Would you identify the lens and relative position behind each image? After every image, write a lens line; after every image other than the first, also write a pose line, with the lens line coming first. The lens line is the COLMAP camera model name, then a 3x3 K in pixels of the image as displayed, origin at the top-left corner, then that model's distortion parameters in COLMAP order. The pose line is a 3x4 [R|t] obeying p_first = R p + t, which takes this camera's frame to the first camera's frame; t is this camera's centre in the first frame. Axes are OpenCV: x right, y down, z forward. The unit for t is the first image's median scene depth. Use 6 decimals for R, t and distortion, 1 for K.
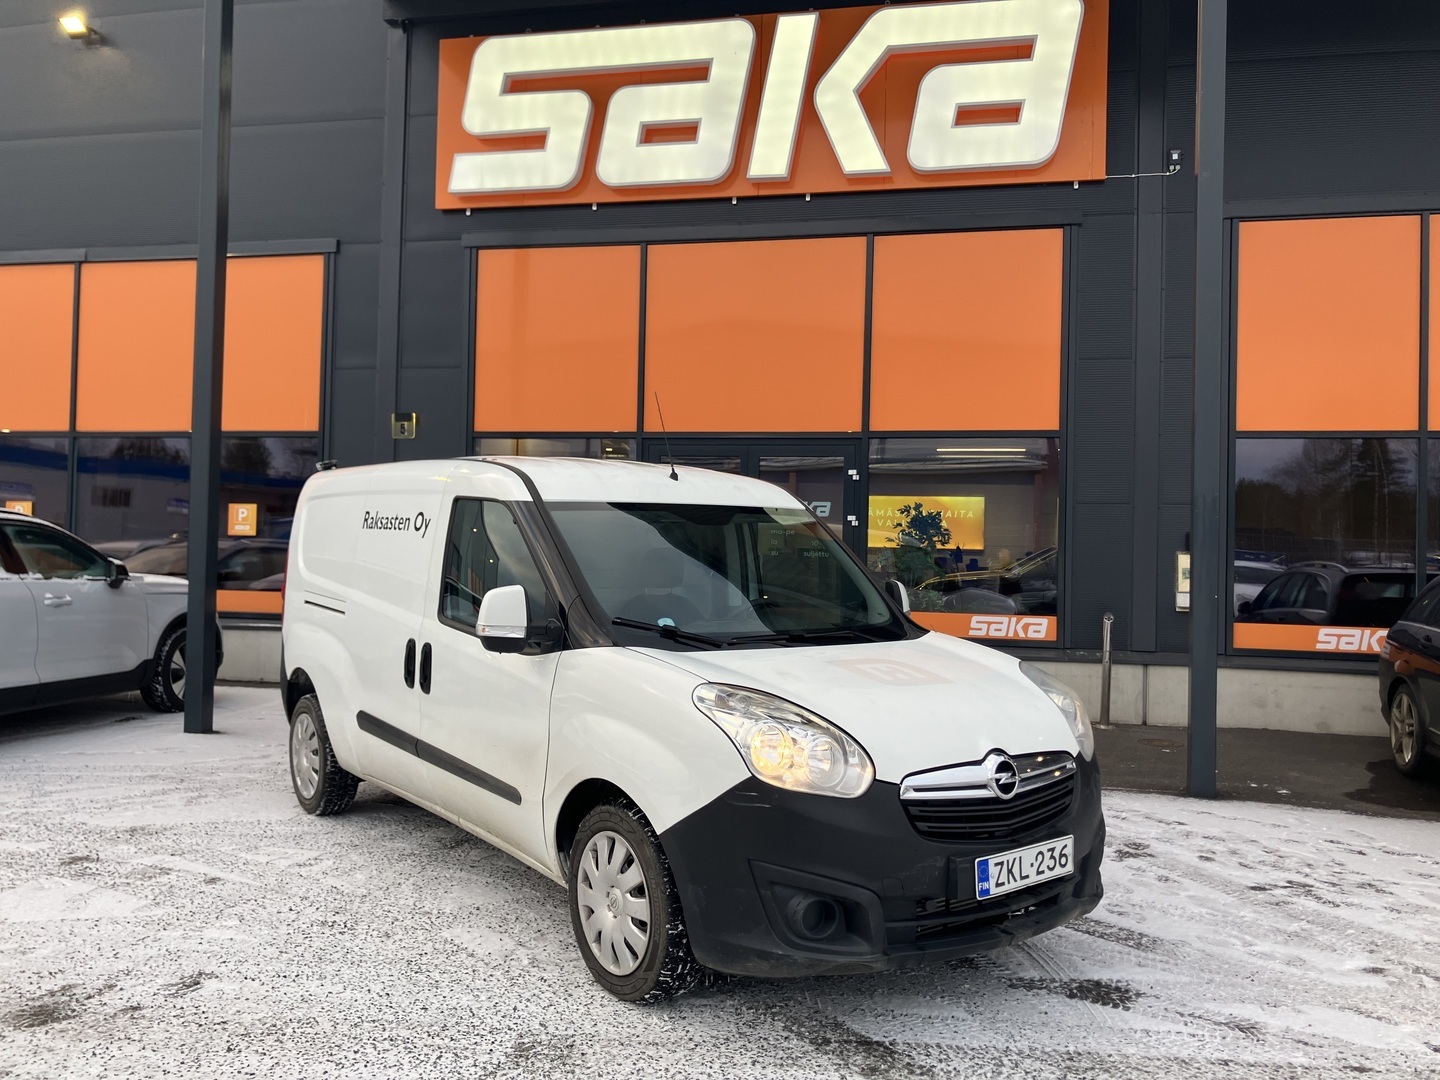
lens RADIAL K [[1195.9, 0, 715.5], [0, 1195.9, 537.0], [0, 0, 1]] dist [0.046863, -0.029661]
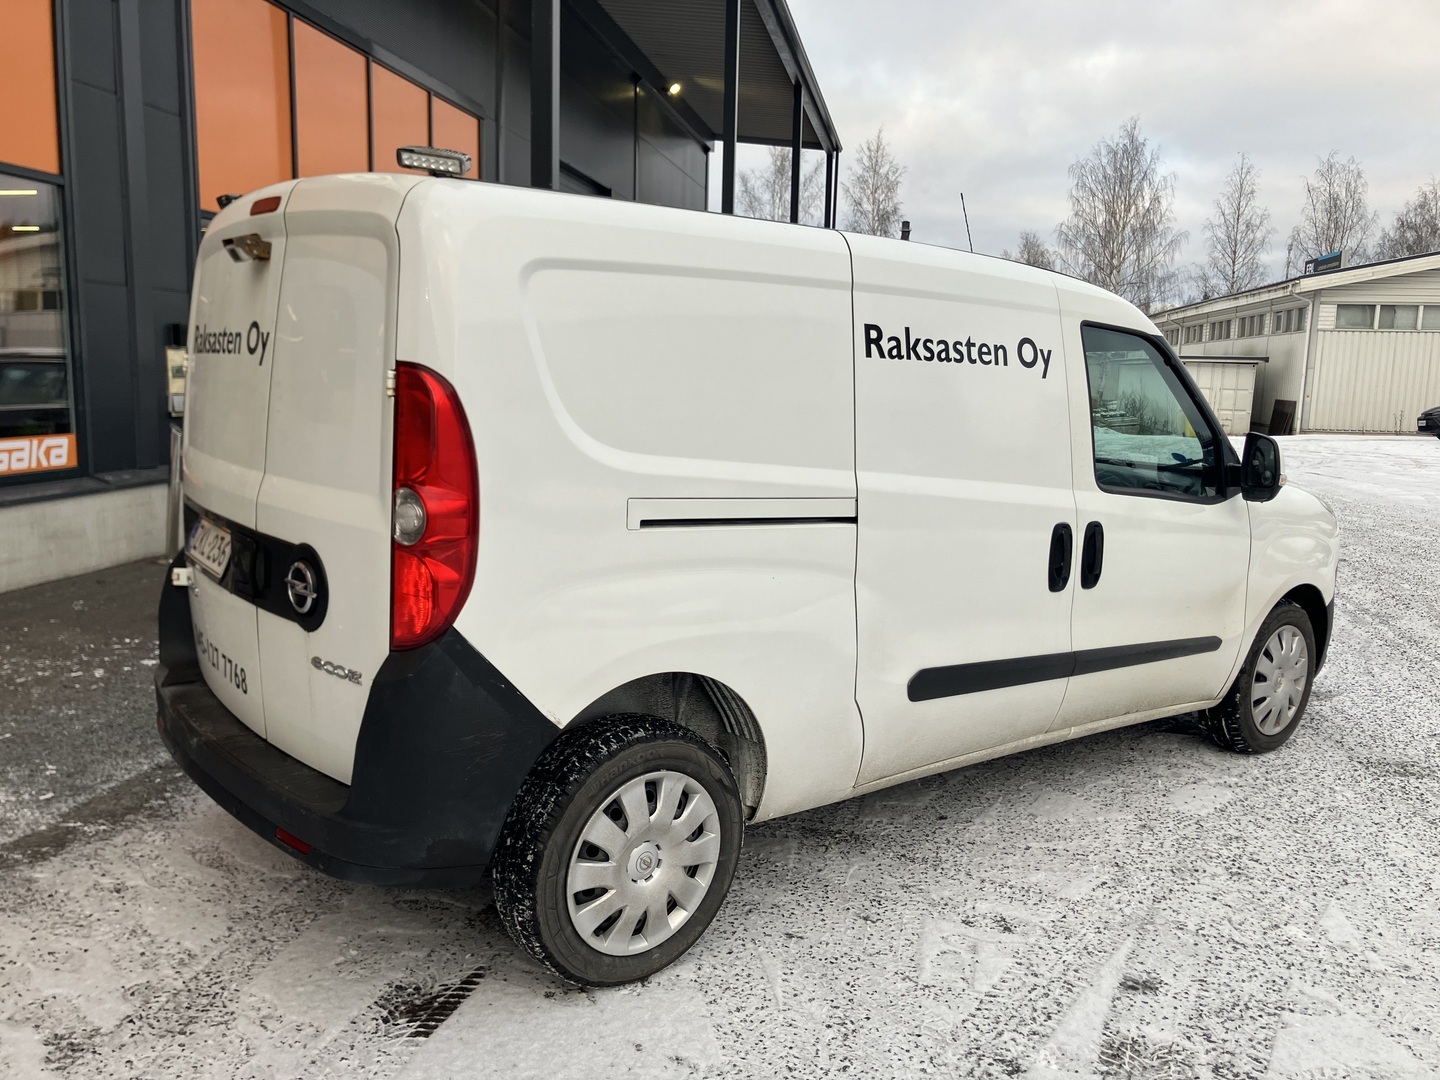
lens RADIAL K [[1195.9, 0, 714.9], [0, 1195.9, 540.1], [0, 0, 1]] dist [0.046863, -0.029661]
pose [[-0.051621, -0.164249, 0.985067, -0.944000], [-0.039163, 0.985957, 0.162345, -0.012191], [-0.997899, -0.030198, -0.057329, 1.245886]]
